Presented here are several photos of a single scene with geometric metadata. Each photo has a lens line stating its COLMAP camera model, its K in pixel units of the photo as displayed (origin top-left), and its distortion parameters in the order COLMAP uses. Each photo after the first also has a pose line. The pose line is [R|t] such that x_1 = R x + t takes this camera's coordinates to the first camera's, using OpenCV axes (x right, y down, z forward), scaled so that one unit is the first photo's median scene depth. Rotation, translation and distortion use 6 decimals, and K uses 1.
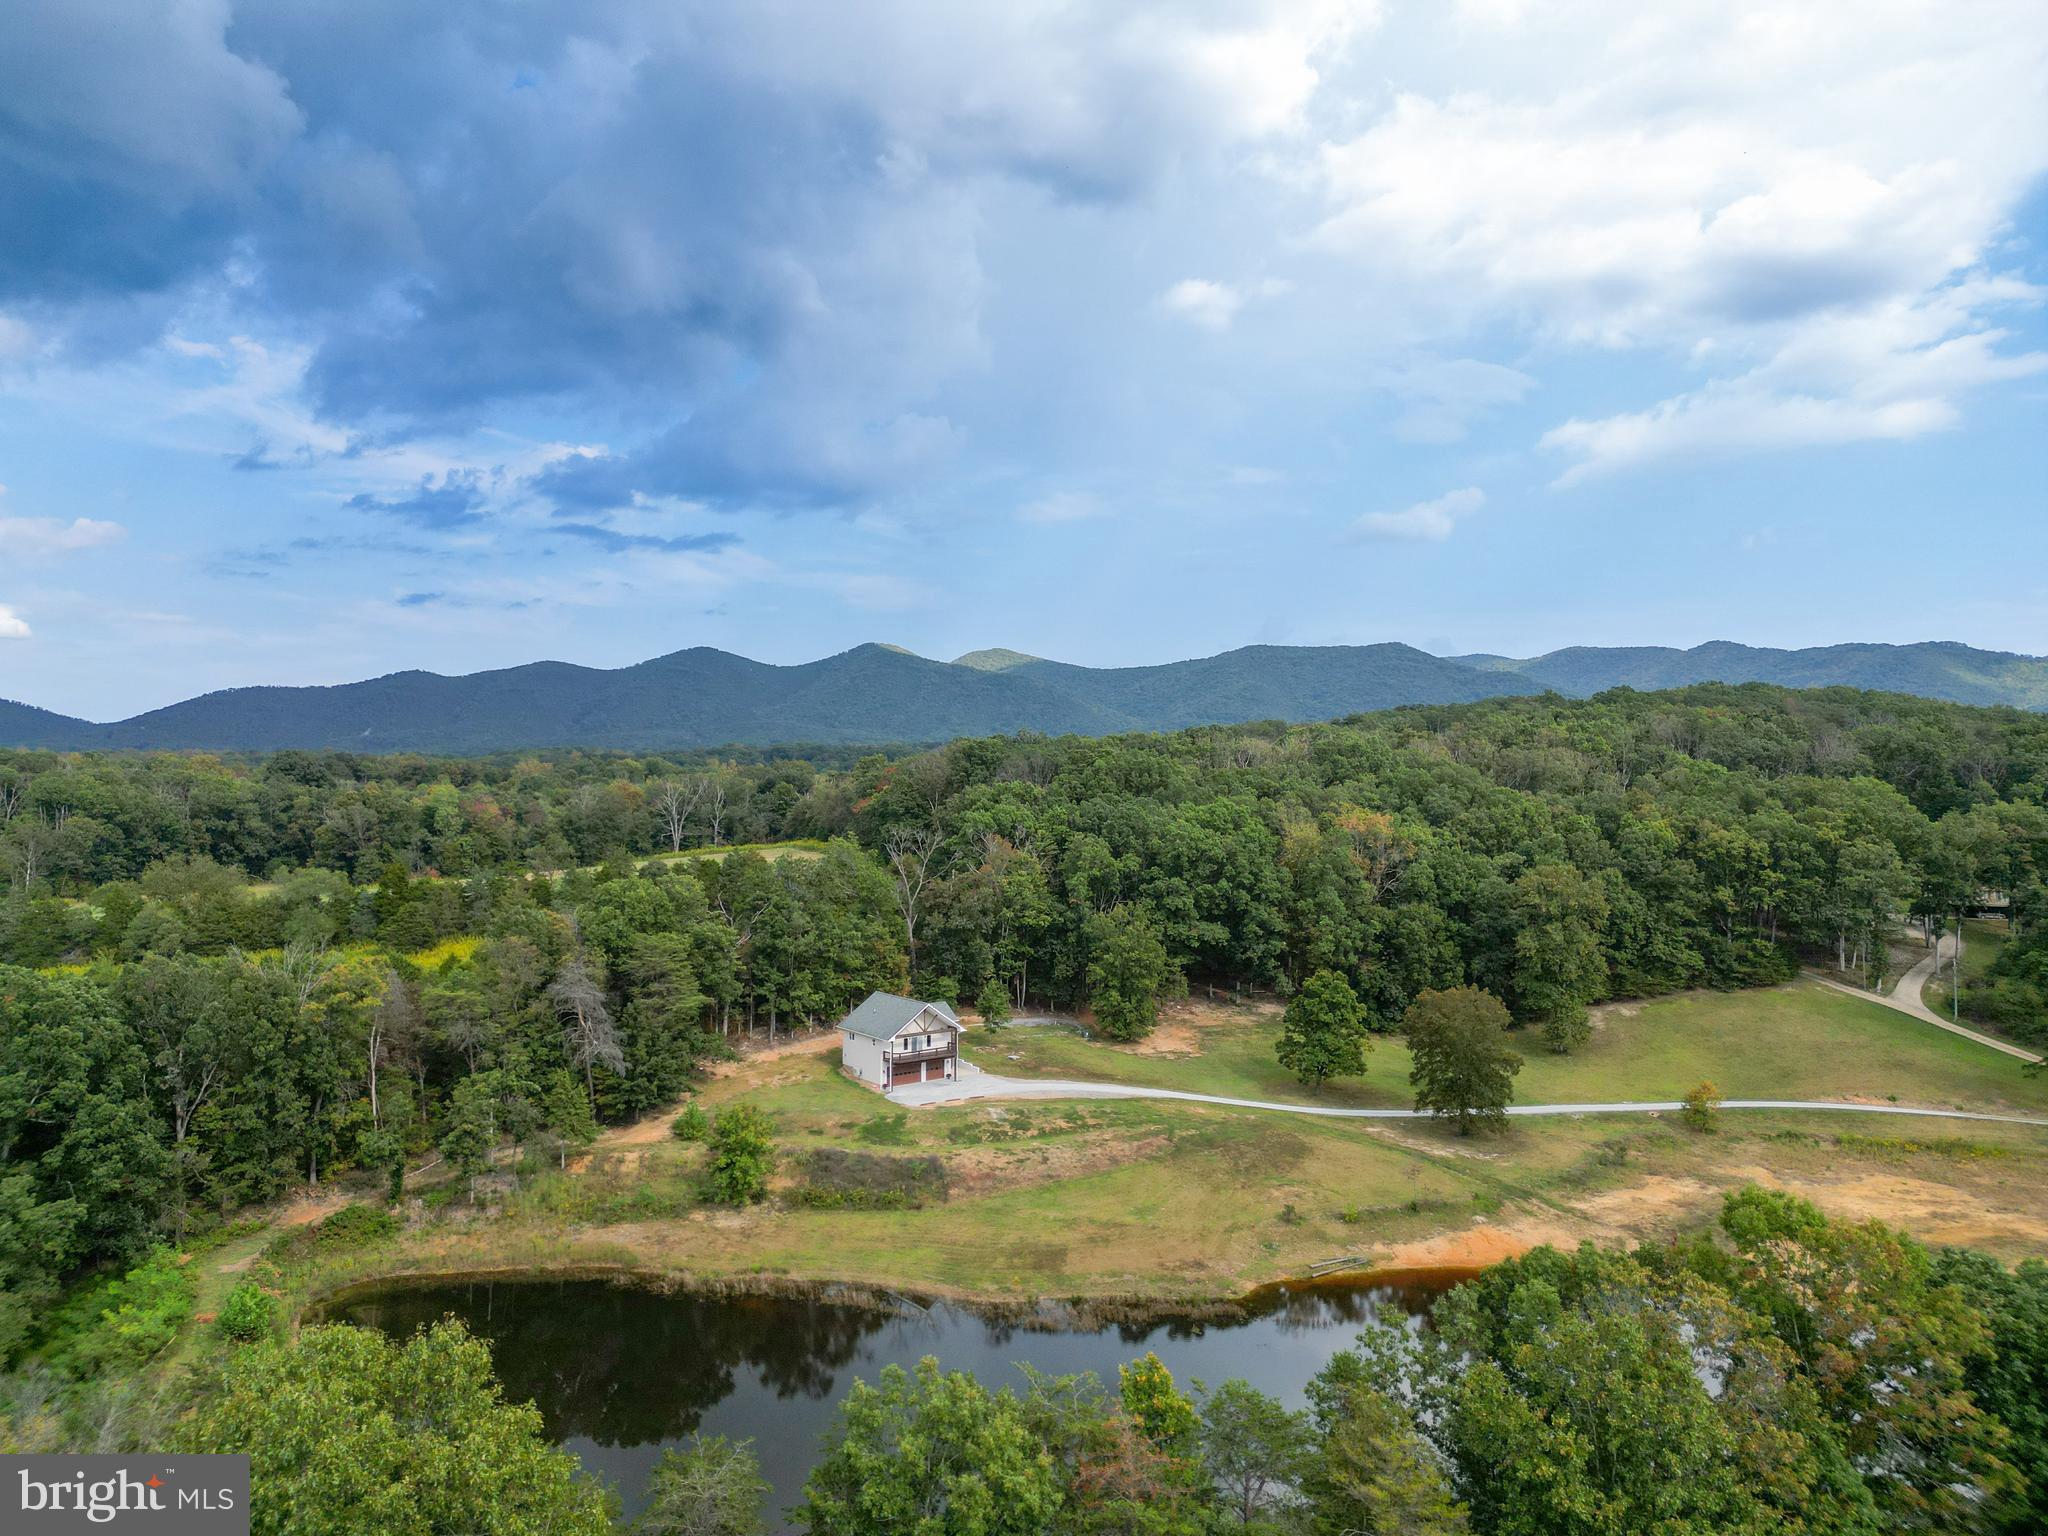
lens RADIAL K [[1425.0, 0, 1017.6], [0, 1425.0, 763.5], [0, 0, 1]] dist [0.055909, -0.042603]
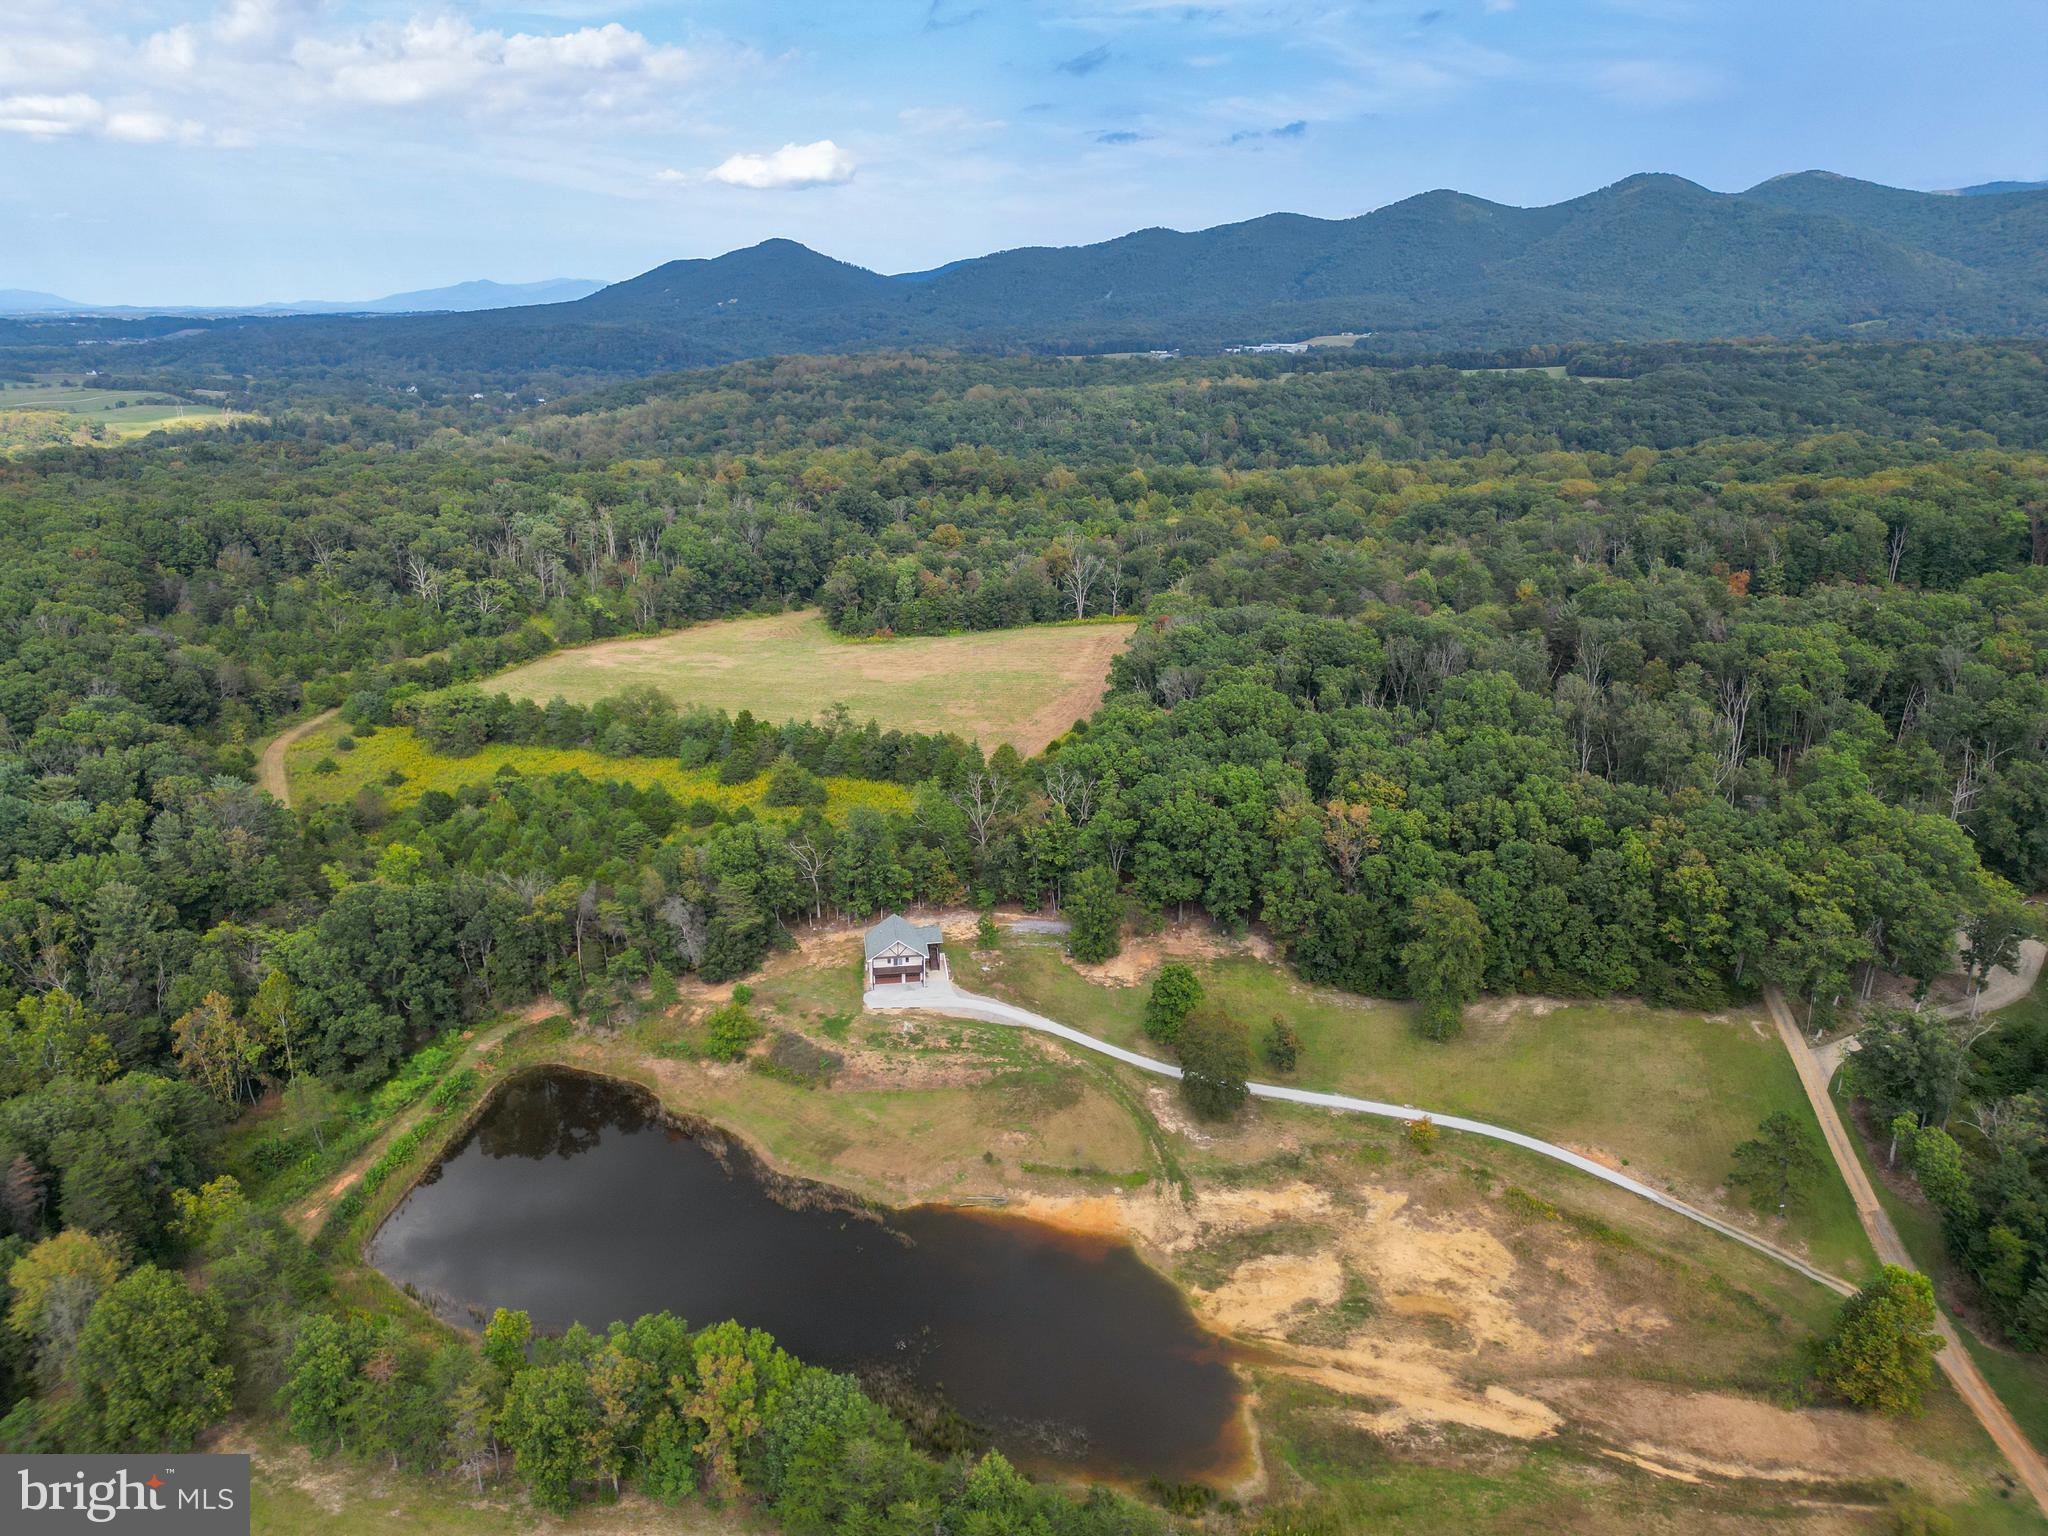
lens RADIAL K [[1425.0, 0, 1018.2], [0, 1425.0, 759.5], [0, 0, 1]] dist [0.055909, -0.042603]
pose [[0.873679, 0.149724, -0.462891, 0.289408], [-0.000259, 0.951608, 0.307313, -0.192614], [0.486503, -0.268373, 0.831439, -0.057500]]
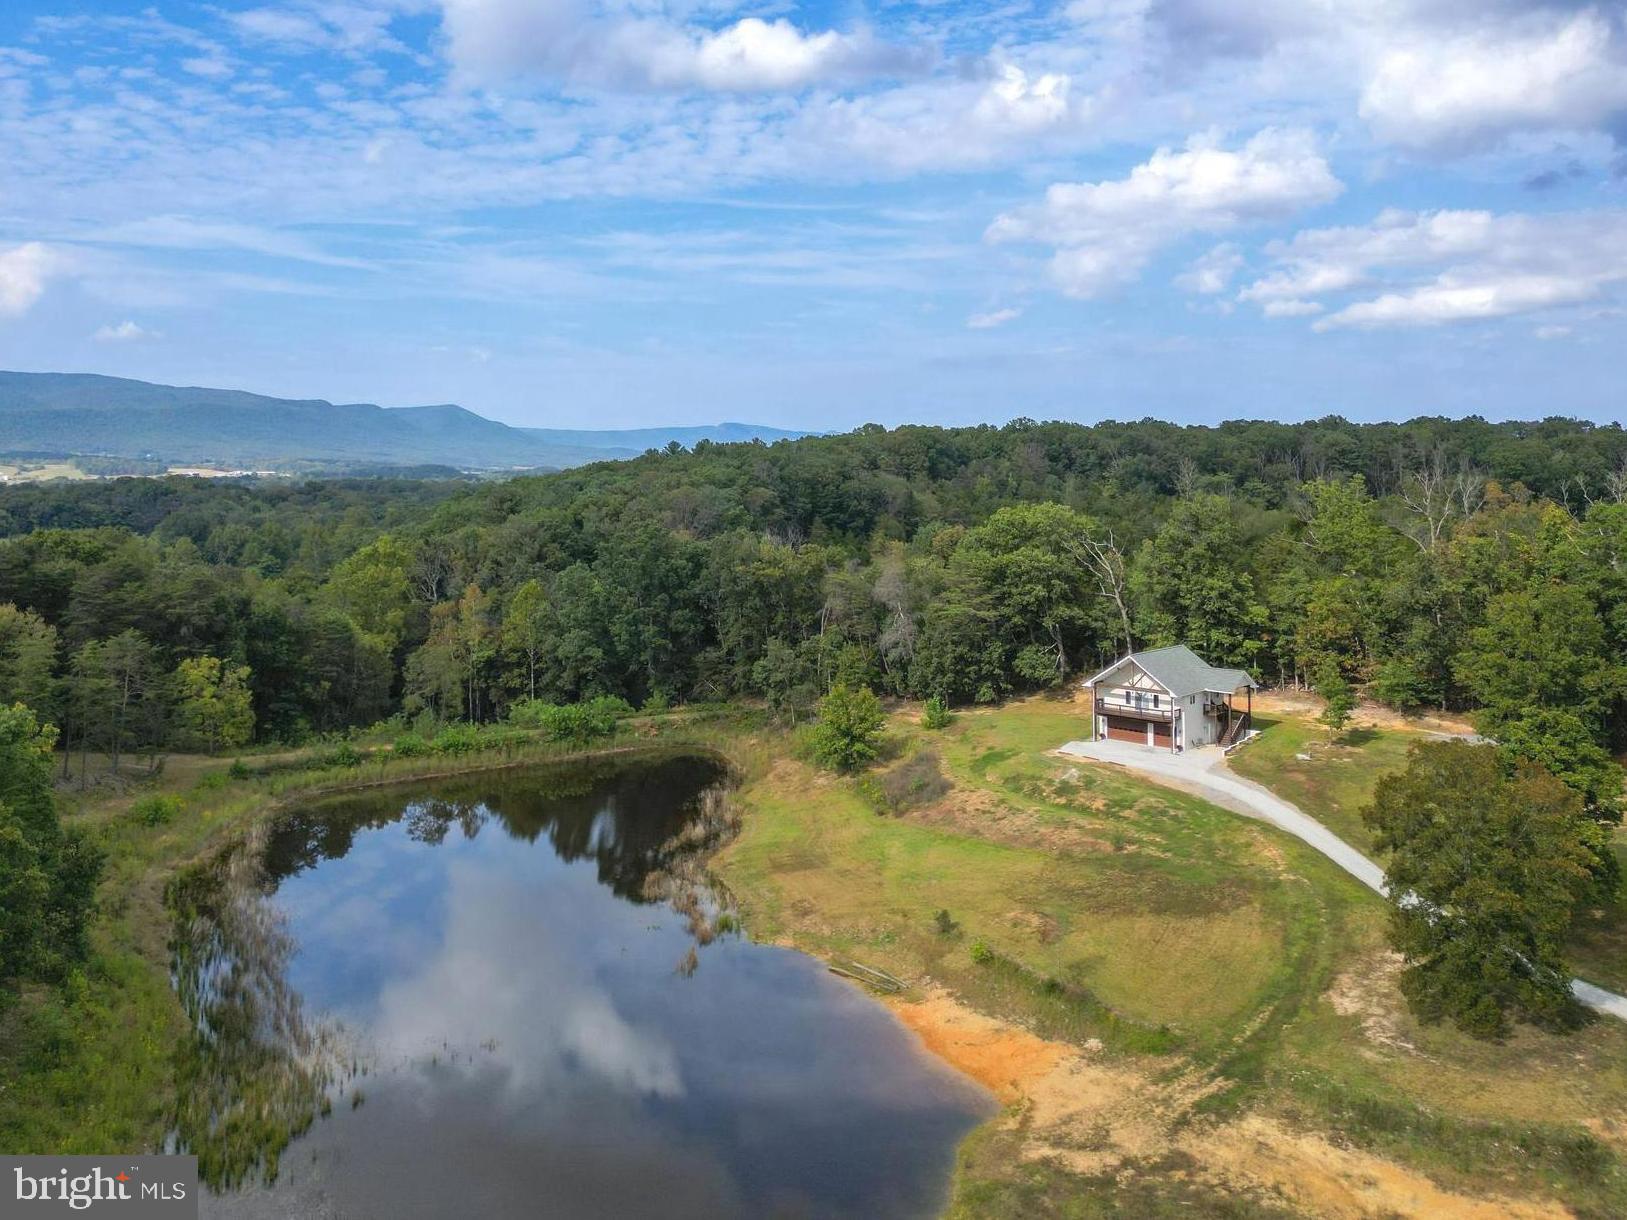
lens RADIAL K [[1425.5, 0, 773.4], [0, 1425.5, 442.8], [0, 0, 1]] dist [0.091798, -0.091635]
pose [[0.156335, -0.015005, -0.987590, 0.321198], [0.007545, 0.999874, -0.013997, 0.018201], [0.987675, -0.005264, 0.156428, 0.256541]]
